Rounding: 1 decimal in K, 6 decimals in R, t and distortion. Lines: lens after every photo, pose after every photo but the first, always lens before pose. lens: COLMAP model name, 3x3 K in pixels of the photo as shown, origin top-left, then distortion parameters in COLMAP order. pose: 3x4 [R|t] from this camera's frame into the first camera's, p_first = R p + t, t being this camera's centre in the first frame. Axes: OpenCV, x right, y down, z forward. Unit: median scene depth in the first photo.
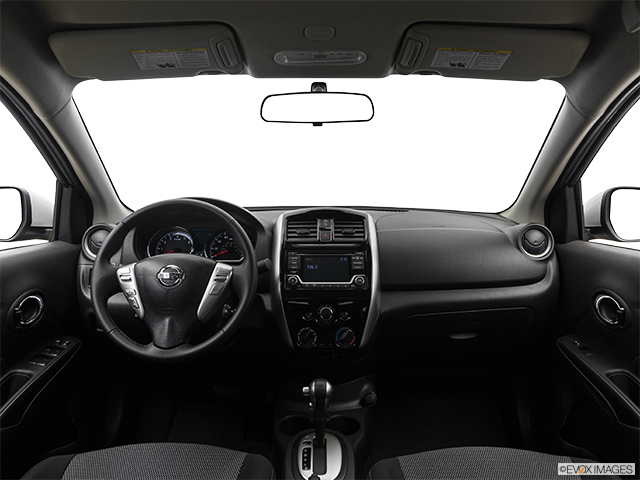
lens RADIAL K [[503.9, 0, 320.0], [0, 503.9, 240.0], [0, 0, 1]] dist [-0.002338, 0.002579]
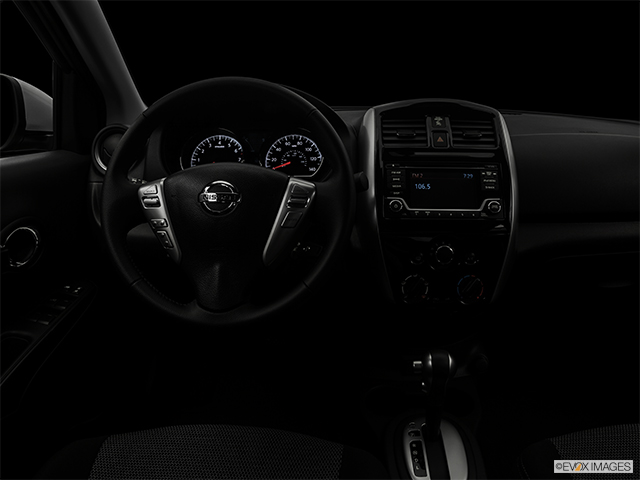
lens RADIAL K [[486.3, 0, 320.0], [0, 486.3, 240.0], [0, 0, 1]] dist [-0.124083, 0.063742]
pose [[0.999500, 0.009720, -0.030086, -0.132132], [-0.004952, 0.987951, 0.154689, 0.025435], [0.031228, -0.154463, 0.987505, 0.344647]]
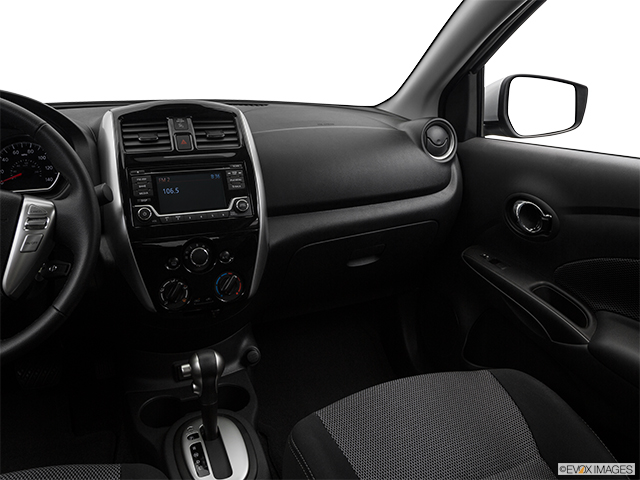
lens RADIAL K [[555.4, 0, 320.0], [0, 555.4, 240.0], [0, 0, 1]] dist [-0.074291, 0.018014]
pose [[0.916980, -0.105108, 0.384838, -0.122213], [0.035212, 0.982227, 0.184367, -0.010599], [-0.397377, -0.155510, 0.904383, 0.243832]]
